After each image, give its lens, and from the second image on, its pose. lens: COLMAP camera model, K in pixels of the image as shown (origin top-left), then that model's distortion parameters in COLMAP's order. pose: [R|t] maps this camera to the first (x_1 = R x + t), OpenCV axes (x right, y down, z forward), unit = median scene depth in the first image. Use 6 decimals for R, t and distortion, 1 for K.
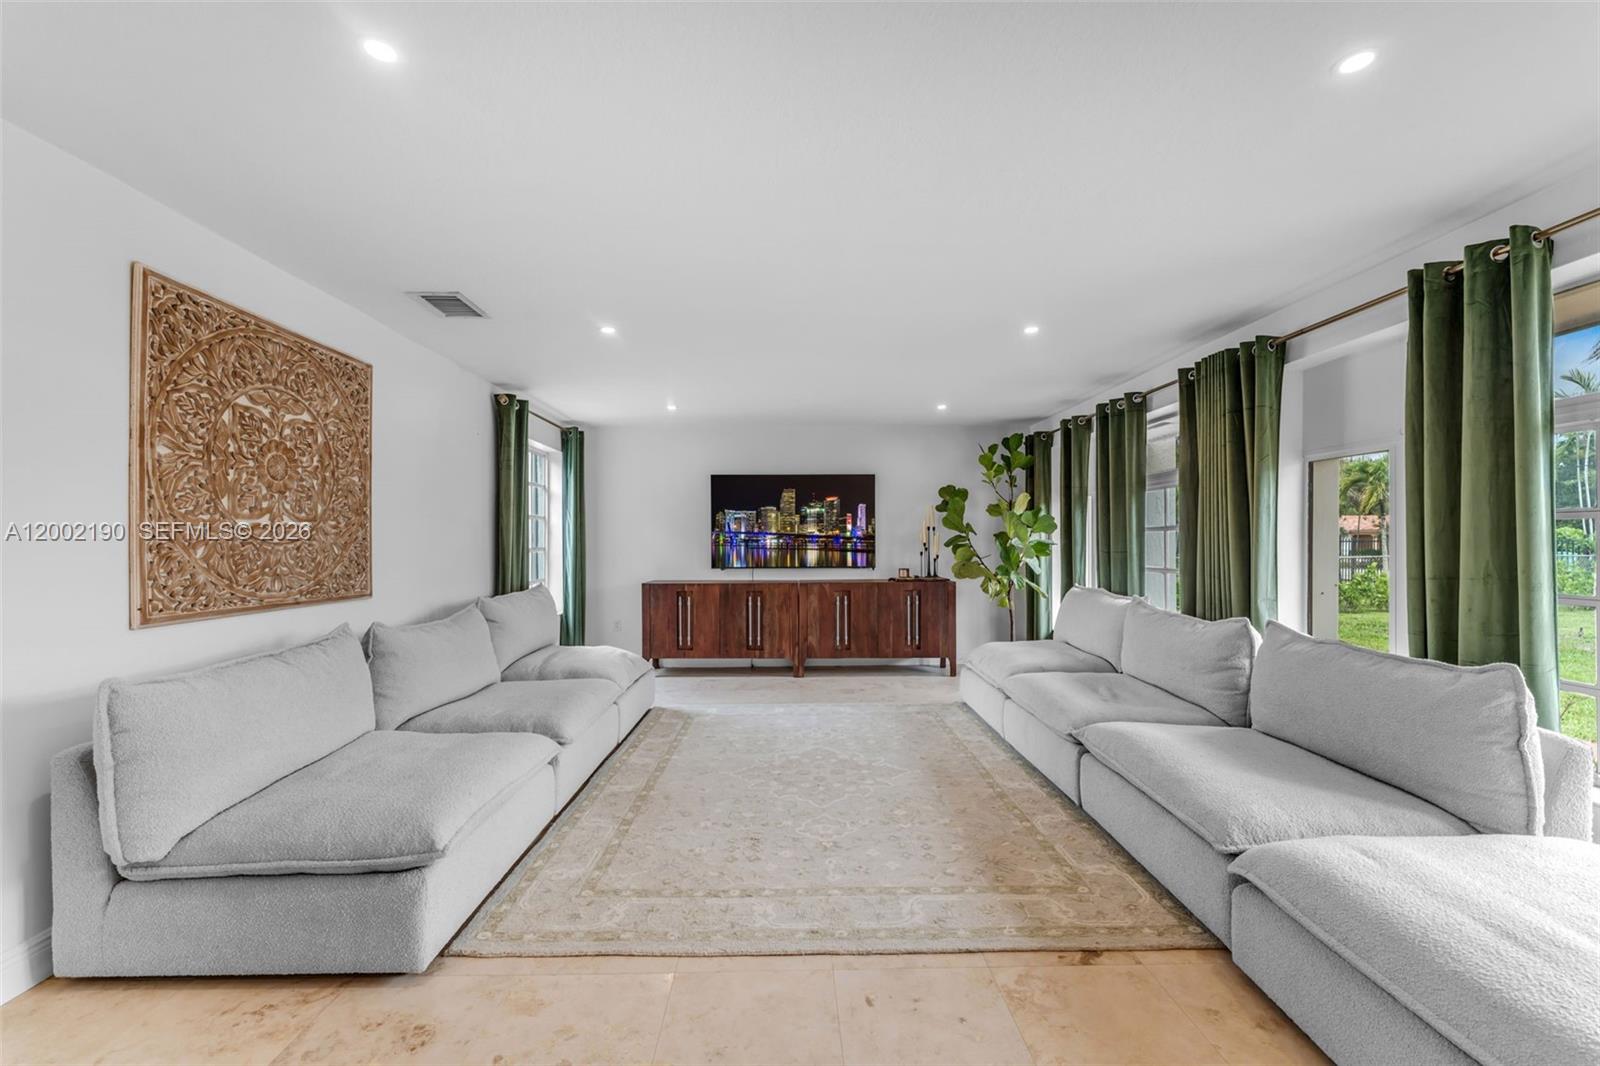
lens RADIAL K [[649.6, 0, 788.8], [0, 649.6, 538.0], [0, 0, 1]] dist [-0.000670, -0.000064]
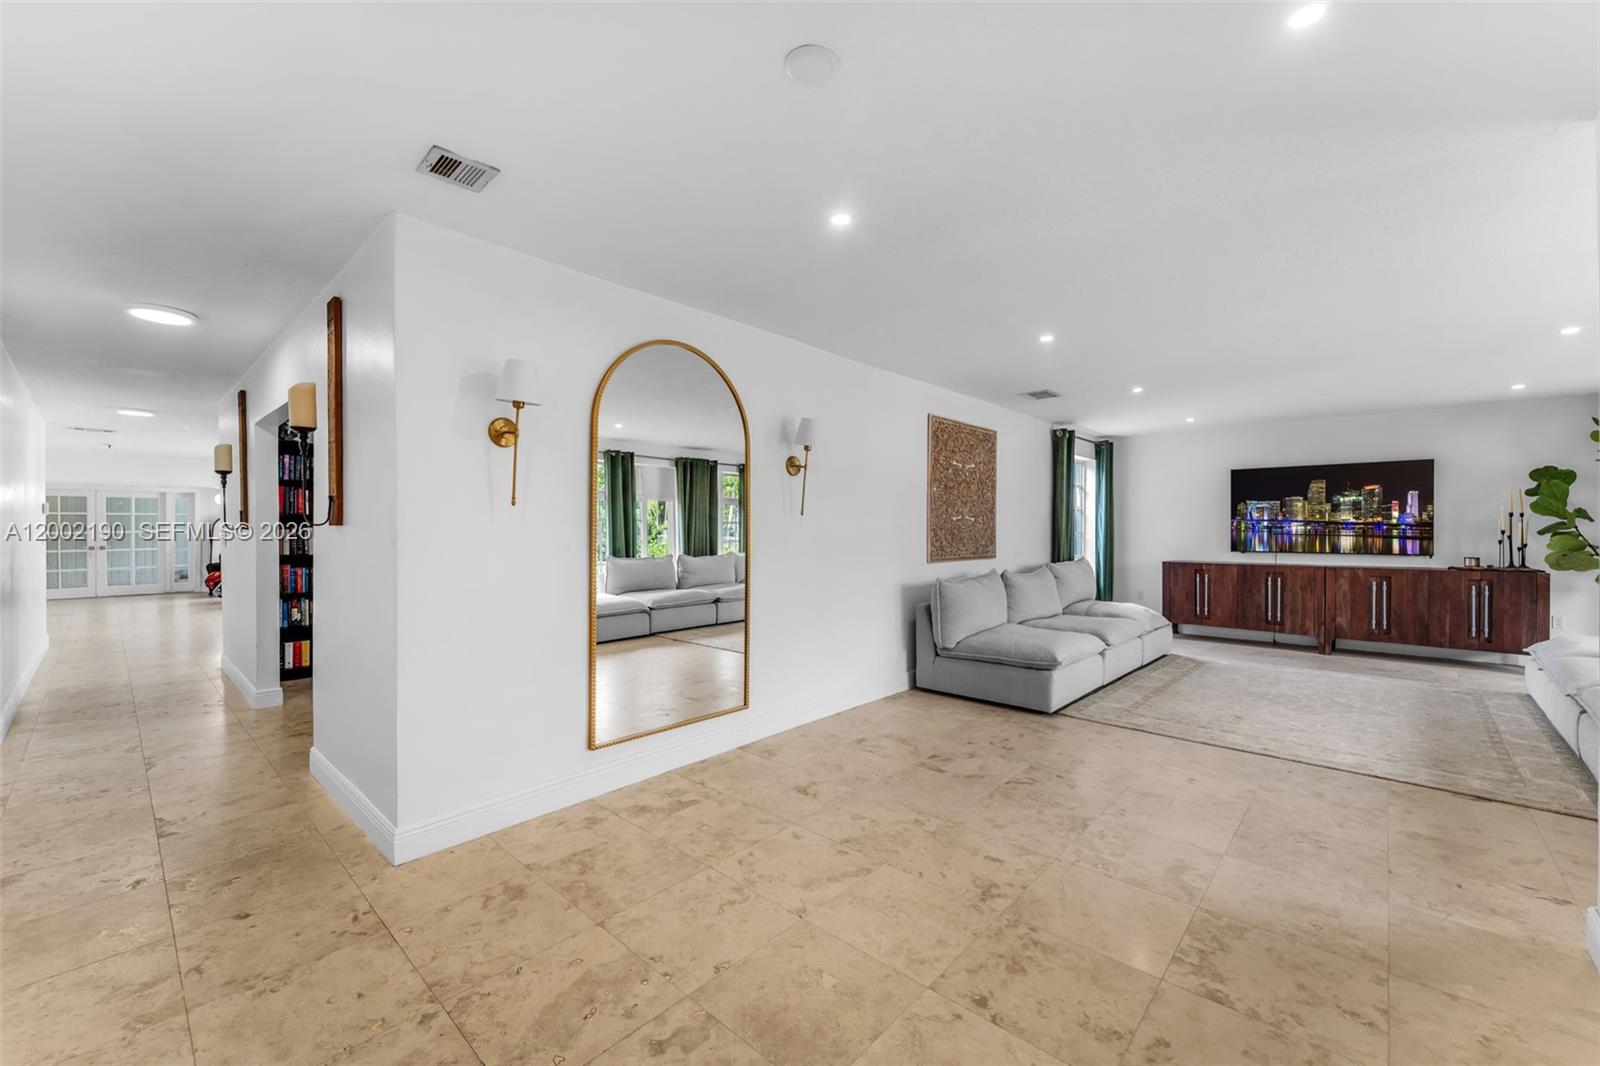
lens RADIAL K [[649.6, 0, 788.8], [0, 649.6, 538.0], [0, 0, 1]] dist [-0.000670, -0.000064]
pose [[0.732200, 0.014967, -0.680925, 0.094103], [0.000727, 0.999741, 0.022756, -0.003740], [0.681089, -0.017157, 0.731999, -0.388492]]
